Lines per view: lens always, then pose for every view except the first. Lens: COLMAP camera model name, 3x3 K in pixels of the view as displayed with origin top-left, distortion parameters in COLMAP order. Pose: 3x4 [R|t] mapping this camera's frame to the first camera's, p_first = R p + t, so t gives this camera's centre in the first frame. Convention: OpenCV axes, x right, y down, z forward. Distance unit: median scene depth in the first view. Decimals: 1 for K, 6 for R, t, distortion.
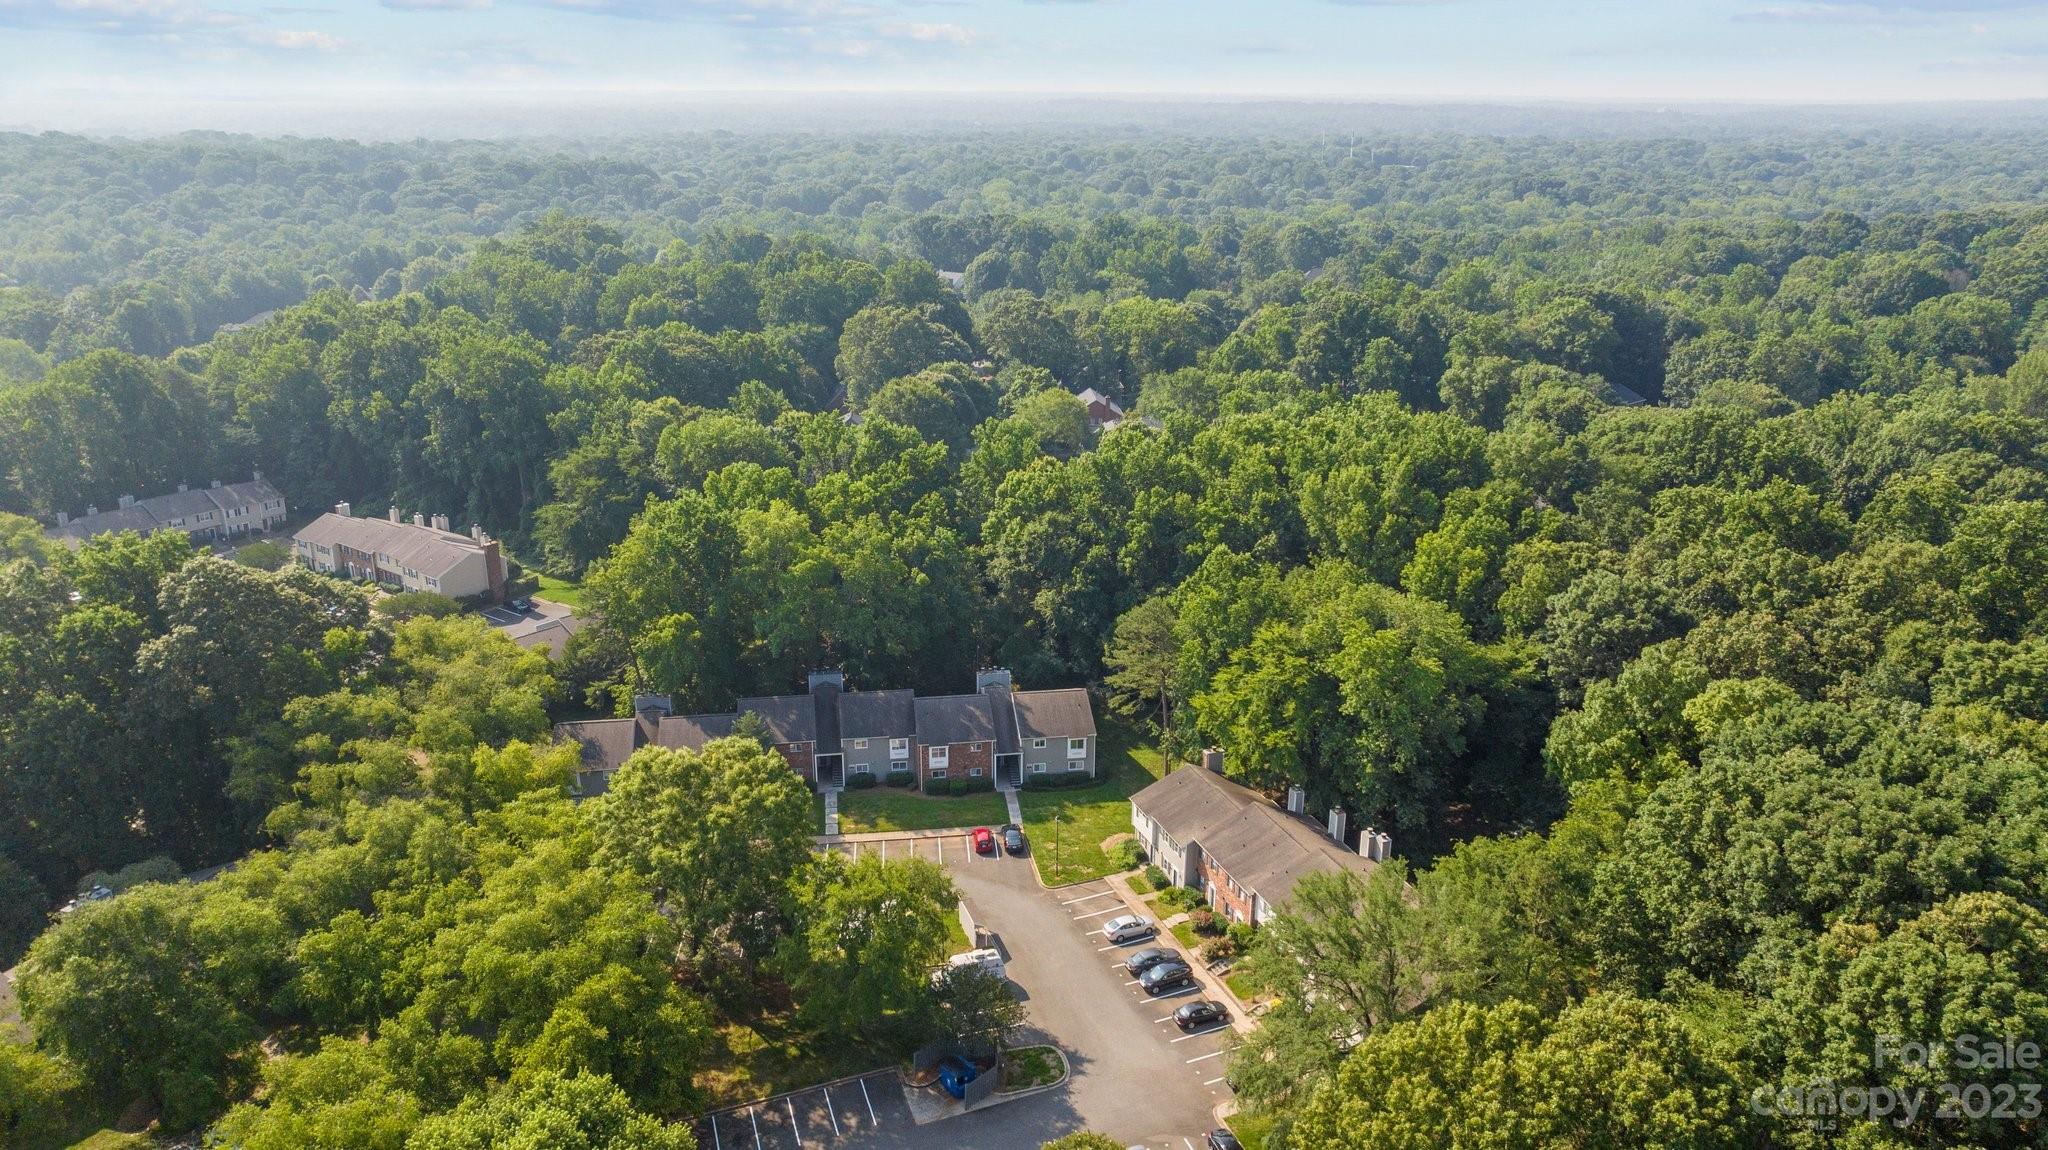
lens RADIAL K [[1437.7, 0, 1024.0], [0, 1437.7, 575.0], [0, 0, 1]] dist [-0.020959, -0.001891]
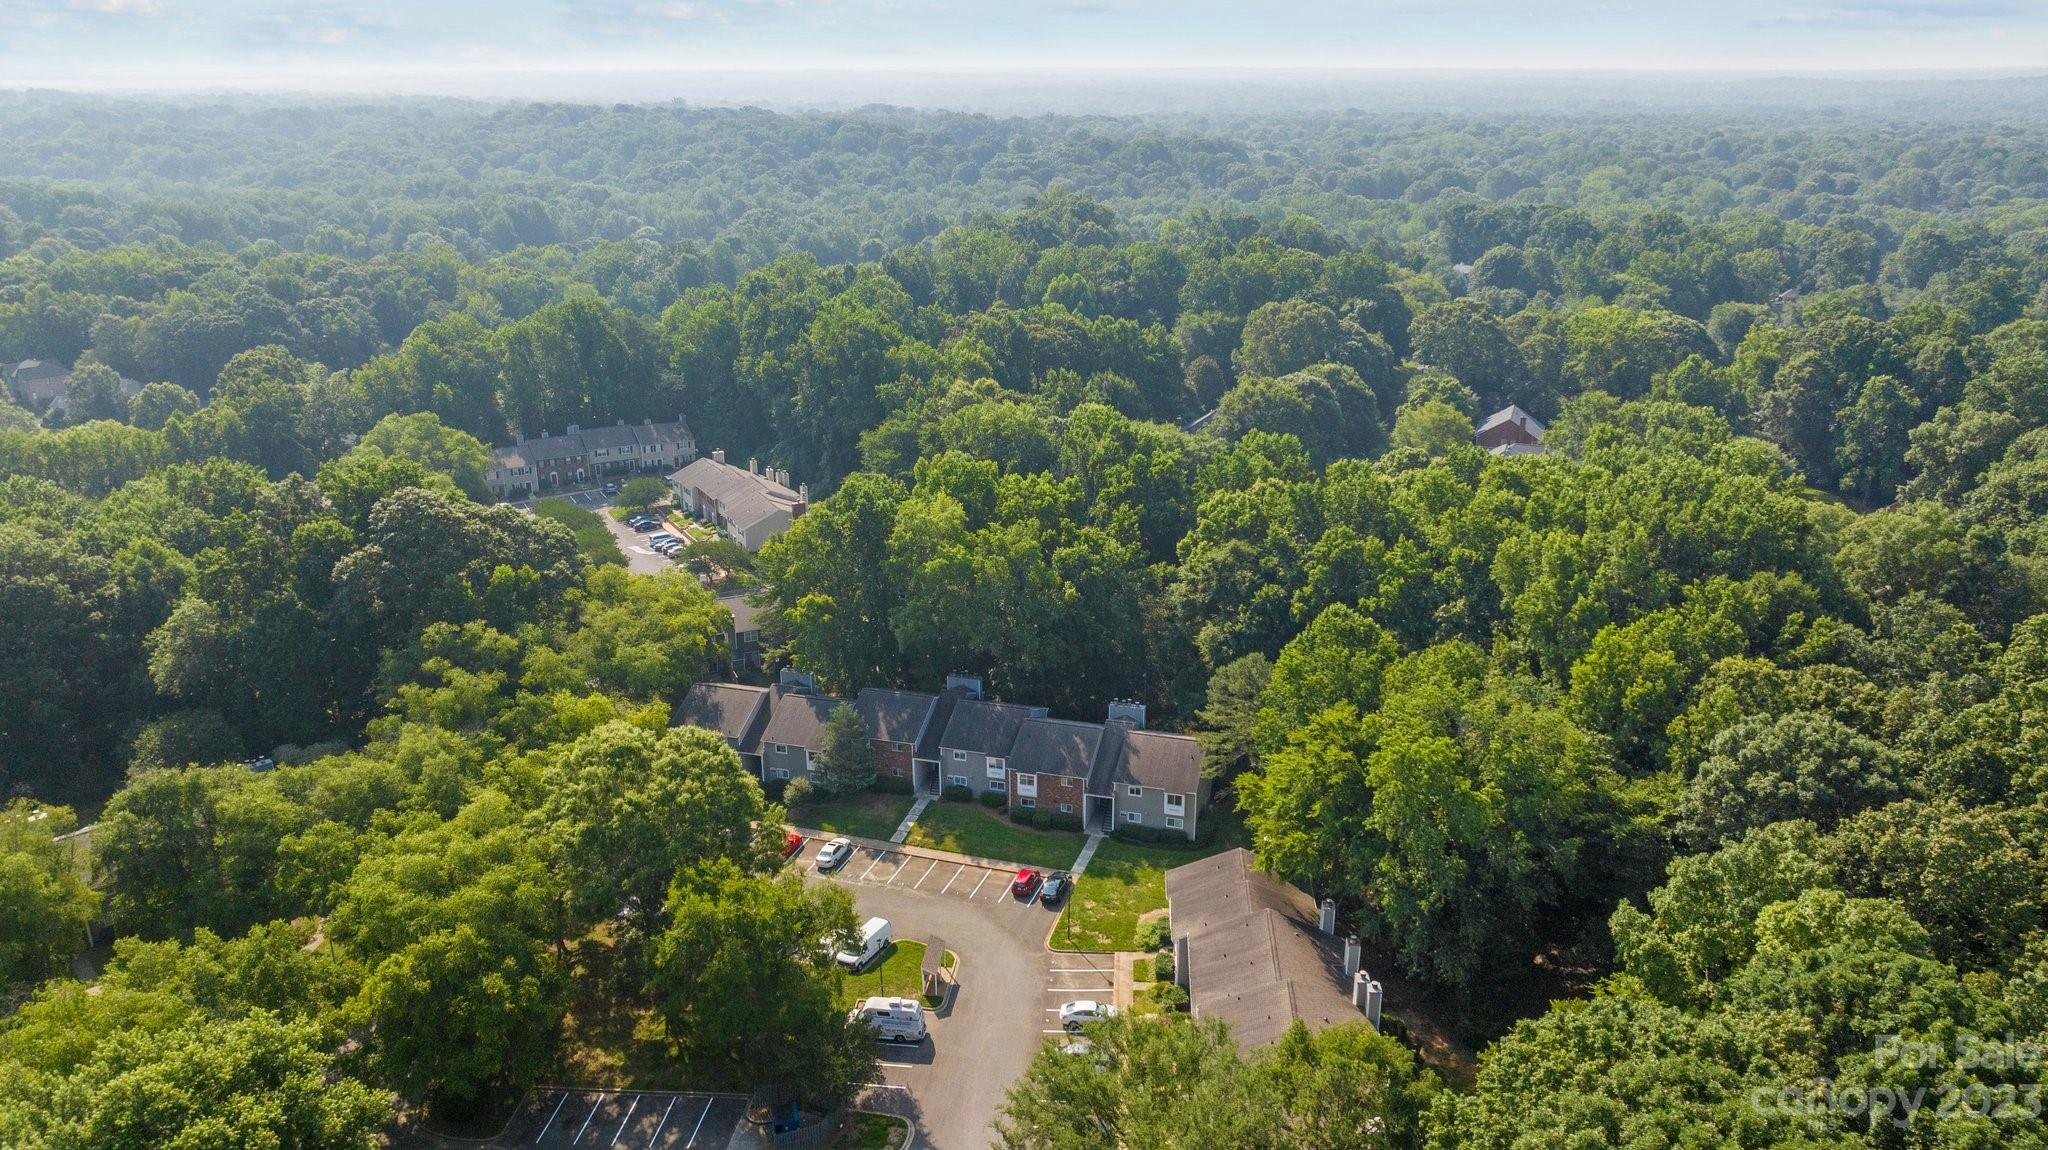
lens RADIAL K [[1448.1, 0, 1024.0], [0, 1448.1, 575.0], [0, 0, 1]] dist [-0.021260, -0.006017]
pose [[0.906471, 0.134015, -0.400438, 0.289670], [-0.129216, 0.990845, 0.039100, -0.044376], [0.402012, 0.016300, 0.915489, 0.127167]]
